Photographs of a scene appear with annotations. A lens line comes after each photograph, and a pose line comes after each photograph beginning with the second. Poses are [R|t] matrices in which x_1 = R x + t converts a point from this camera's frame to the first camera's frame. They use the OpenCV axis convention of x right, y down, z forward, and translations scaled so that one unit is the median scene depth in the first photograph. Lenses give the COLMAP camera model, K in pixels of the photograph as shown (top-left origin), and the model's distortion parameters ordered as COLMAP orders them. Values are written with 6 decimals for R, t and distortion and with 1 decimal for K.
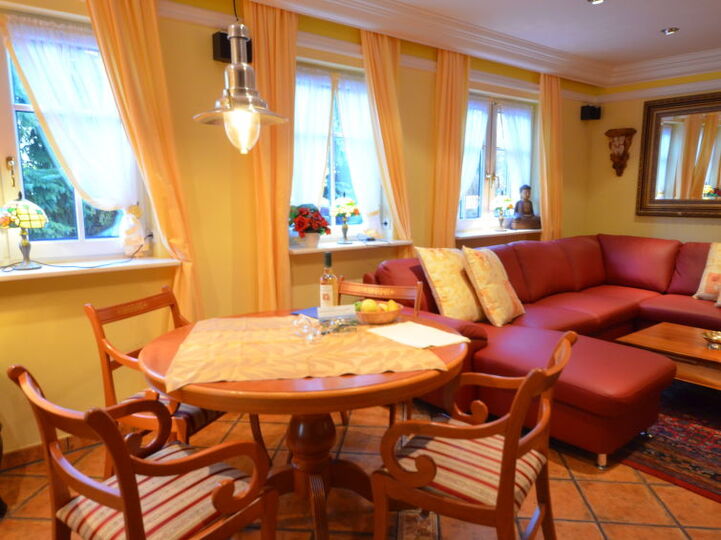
lens RADIAL K [[532.0, 0, 367.7], [0, 532.0, 275.2], [0, 0, 1]] dist [0.048827, -0.037015]
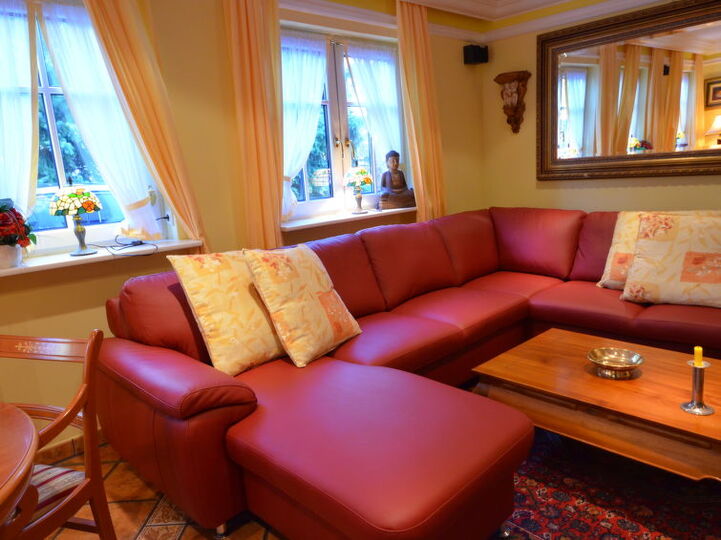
lens RADIAL K [[532.0, 0, 369.0], [0, 532.0, 274.1], [0, 0, 1]] dist [0.048827, -0.037015]
pose [[0.995150, -0.076928, 0.061314, 0.255514], [0.074125, 0.996153, 0.046745, -0.037366], [-0.064674, -0.041974, 0.997023, 0.283941]]
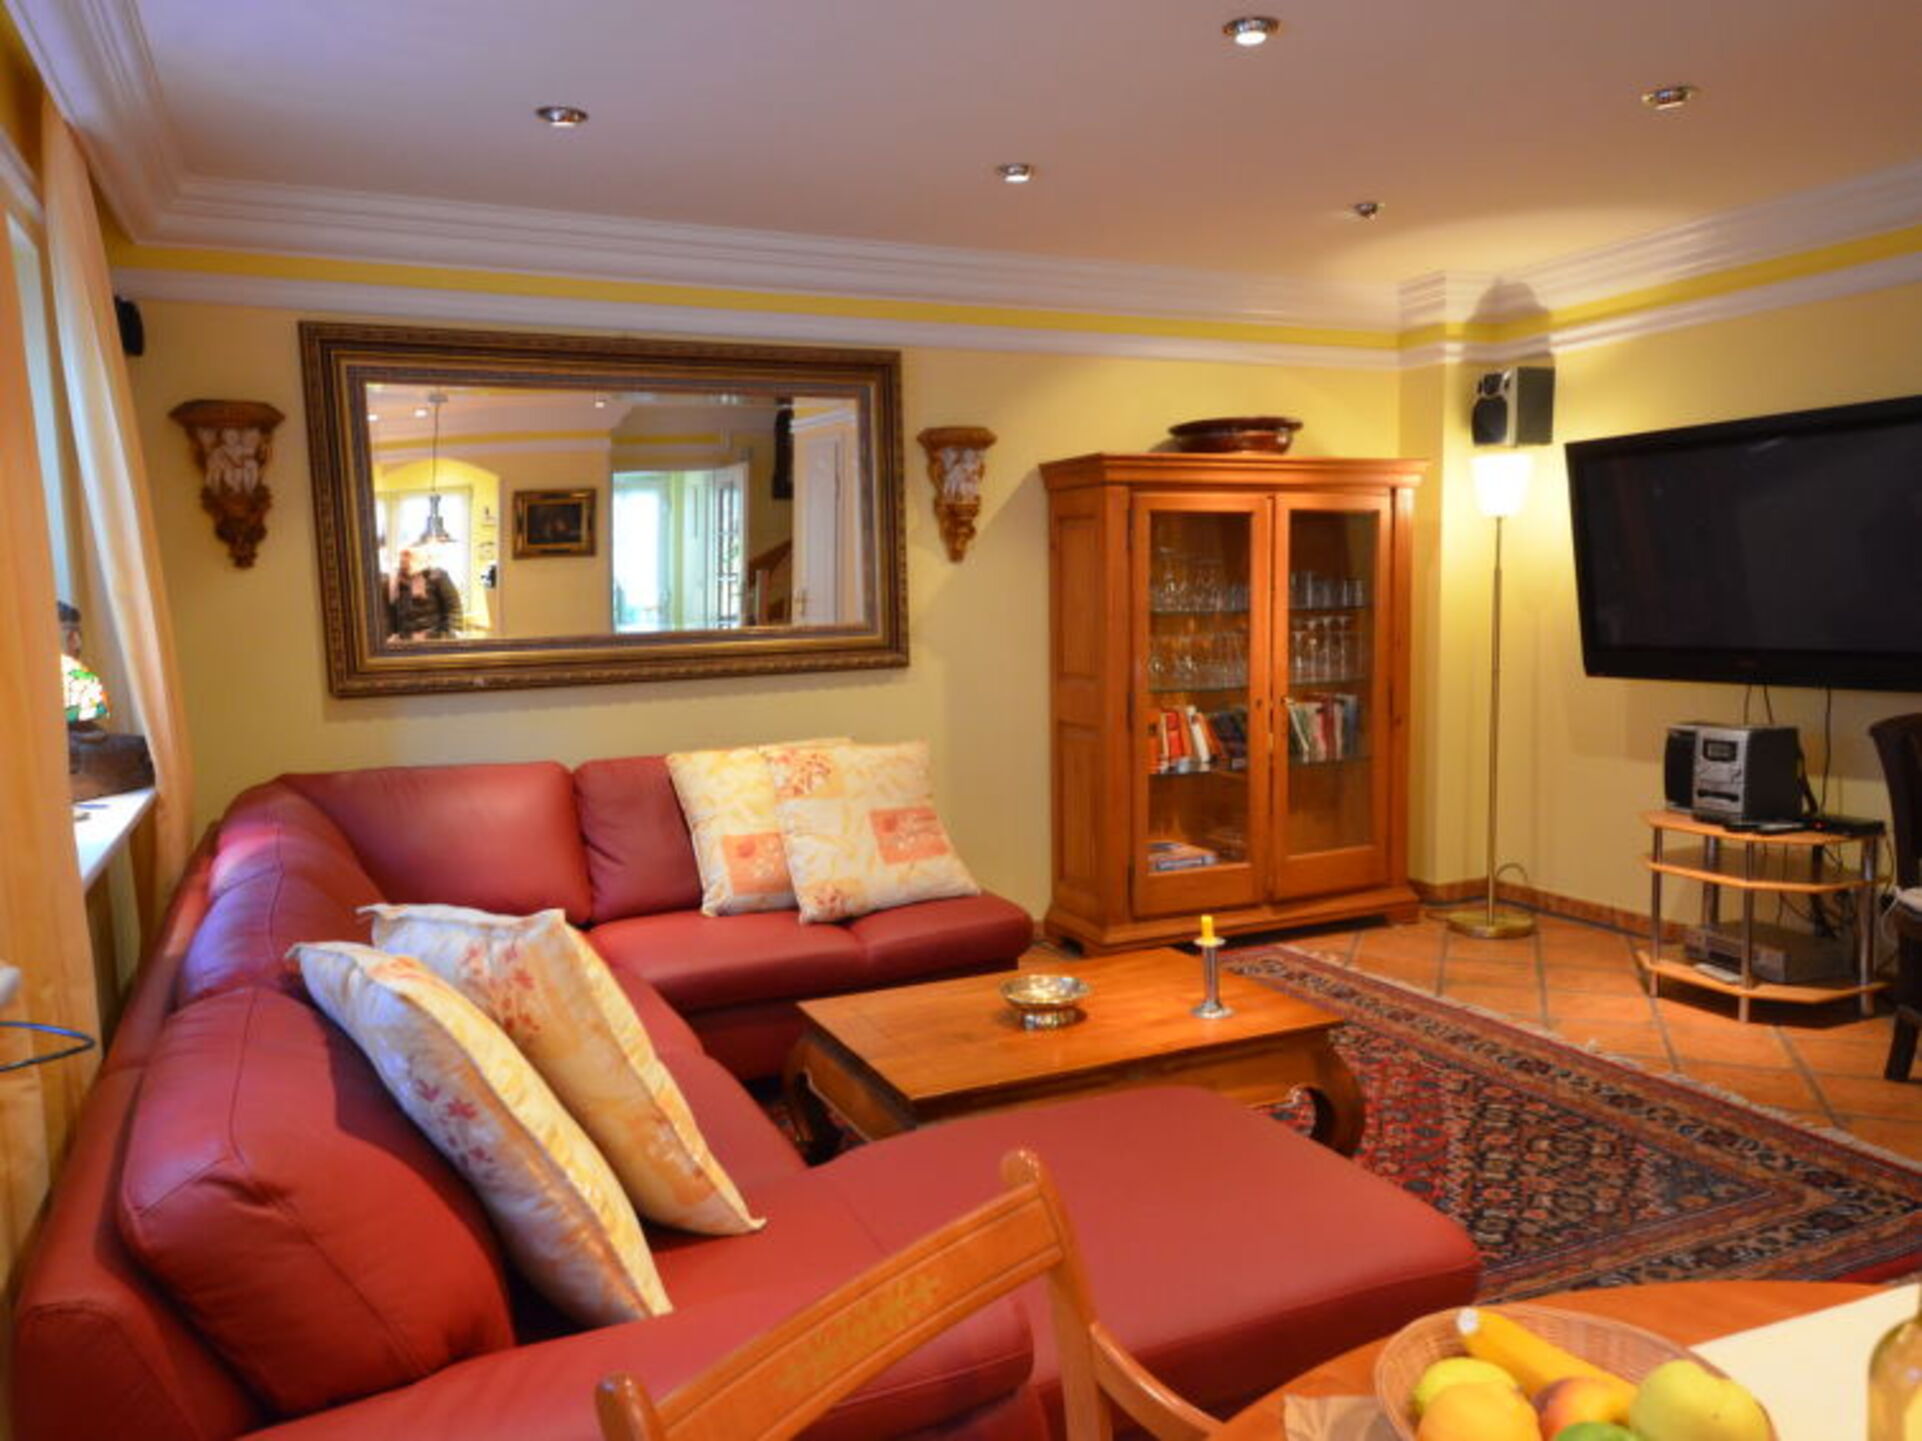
lens RADIAL K [[1418.0, 0, 981.8], [0, 1418.0, 735.8], [0, 0, 1]] dist [0.048827, -0.037015]
pose [[0.256219, -0.108451, 0.960516, -0.235435], [0.176227, 0.982273, 0.063899, -0.106856], [-0.950419, 0.152896, 0.270789, 0.611268]]
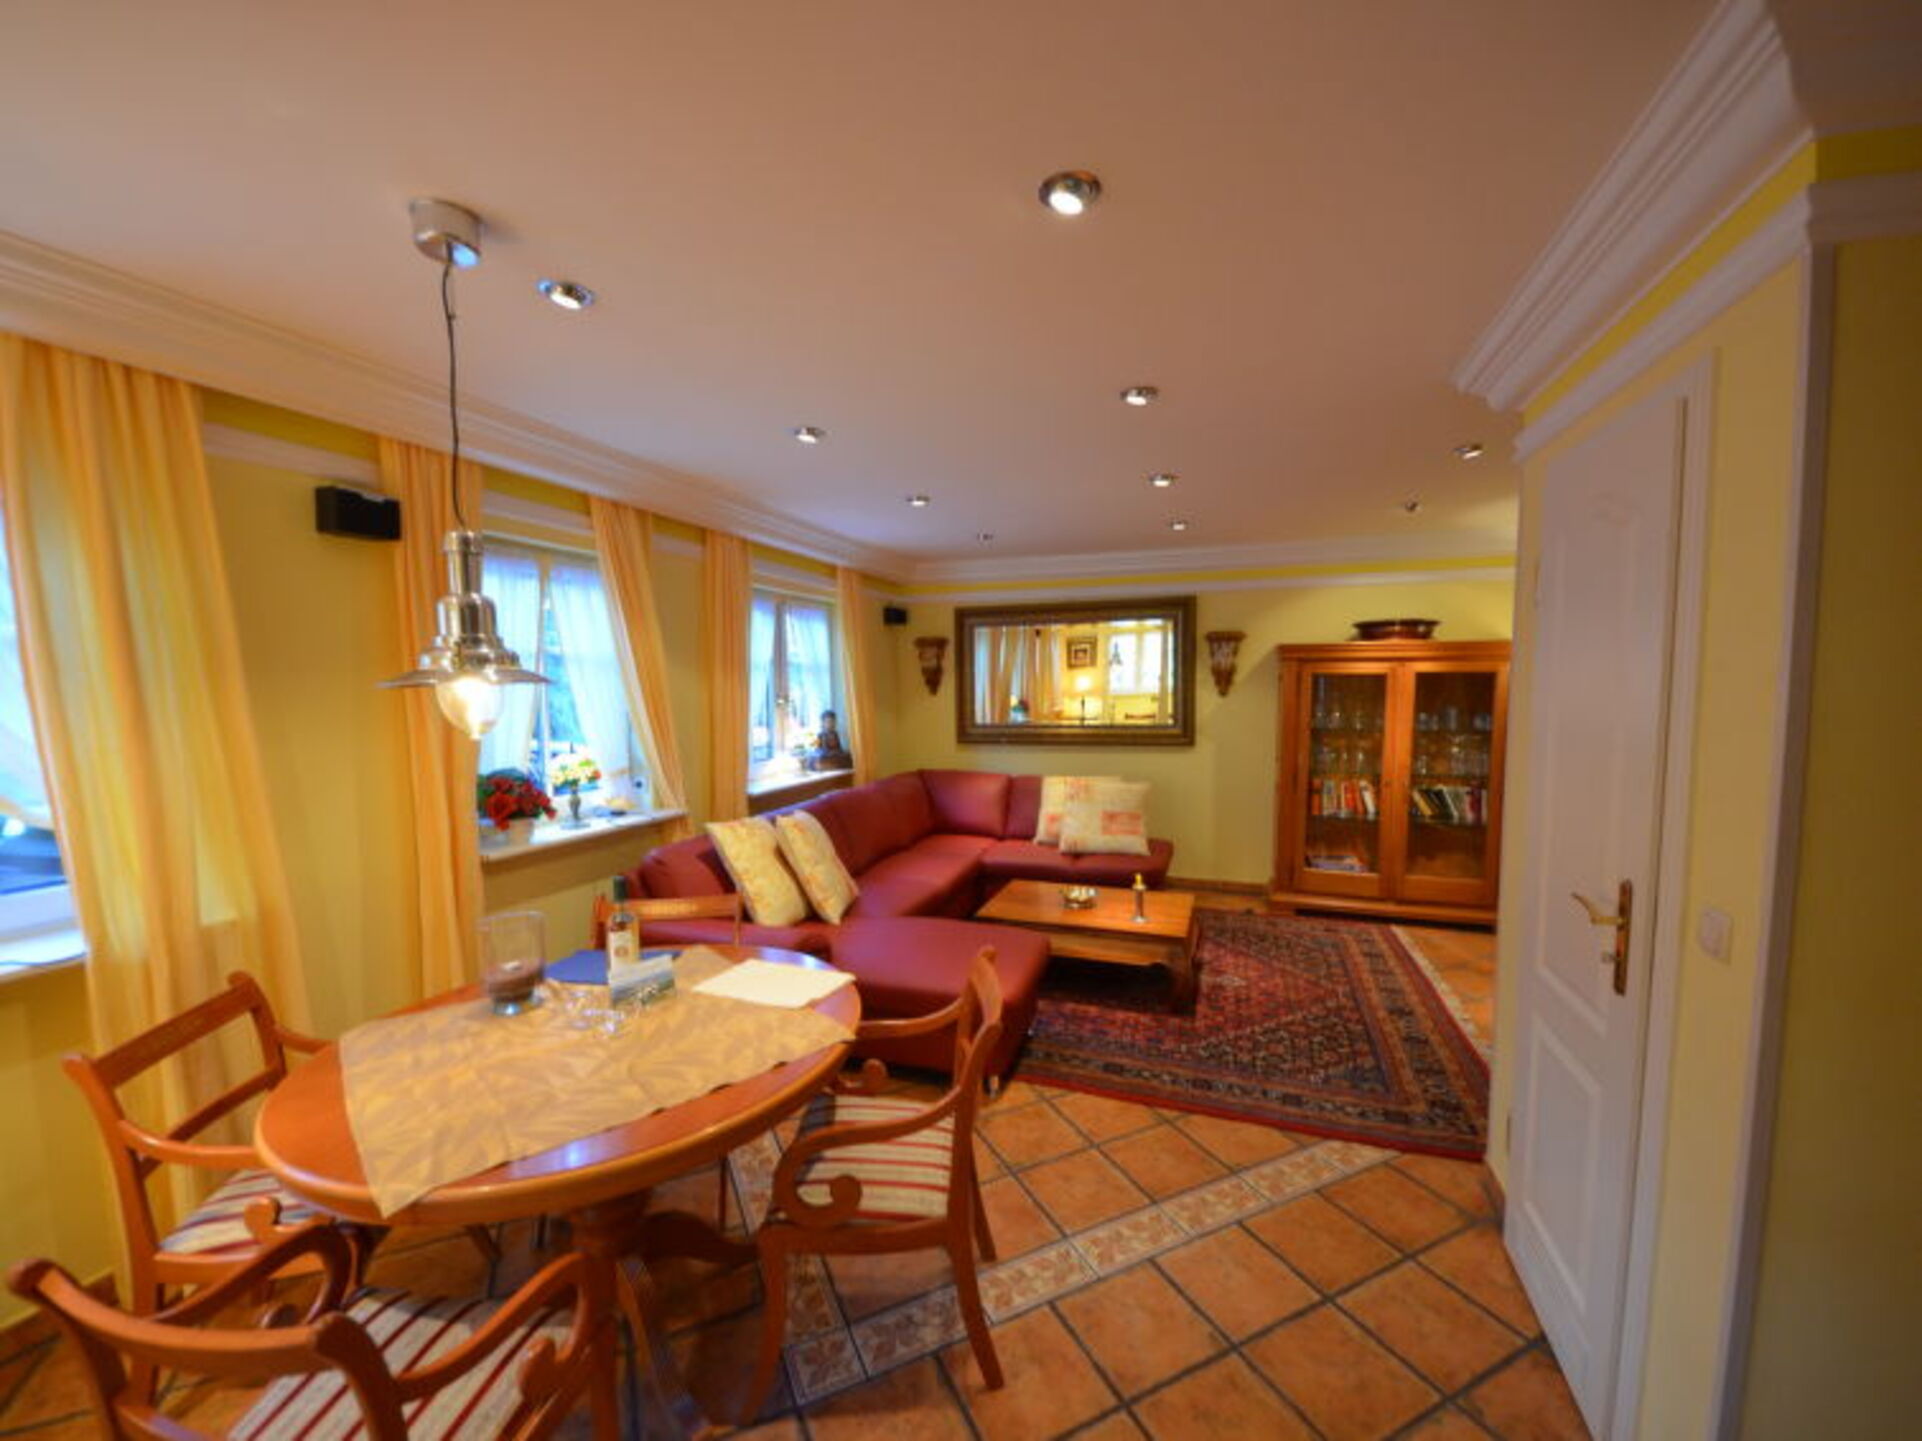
lens RADIAL K [[762.0, 0, 974.2], [0, 762.0, 736.6], [0, 0, 1]] dist [0.023246, -0.018229]
pose [[0.856585, -0.043083, 0.514204, -0.095661], [0.087441, 0.994216, -0.062363, -0.063157], [-0.508542, 0.098382, 0.855398, -0.000007]]
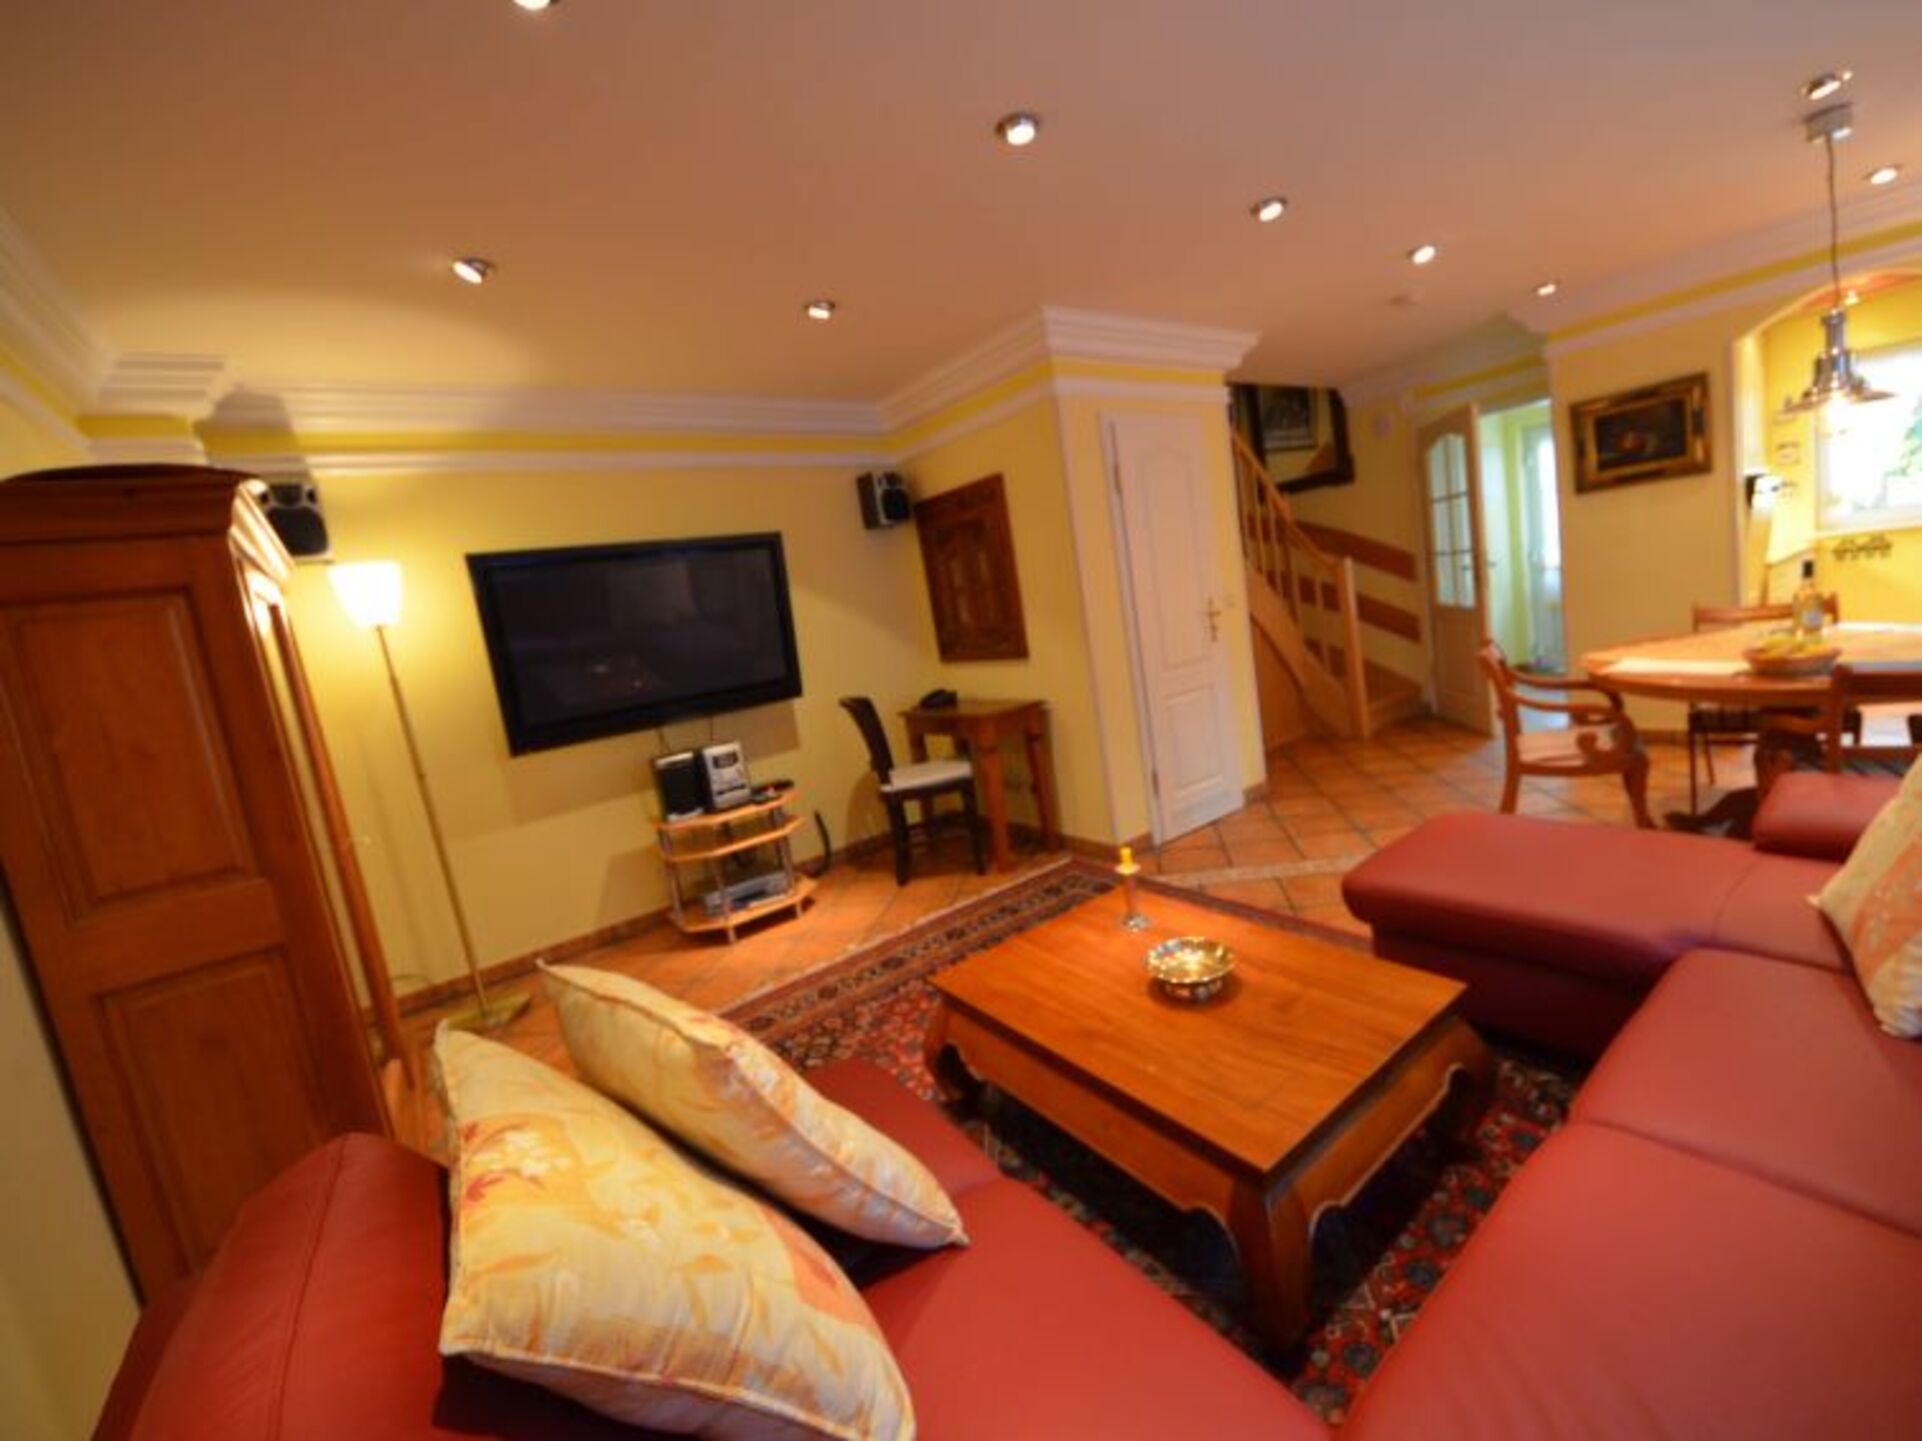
lens RADIAL K [[799.9, 0, 1023.9], [0, 799.9, 706.1], [0, 0, 1]] dist [0.015059, -0.009446]
pose [[-0.989157, 0.139687, 0.045348, 0.591438], [0.146853, 0.944595, 0.293555, -0.200477], [-0.001830, 0.297031, -0.954866, 1.225264]]
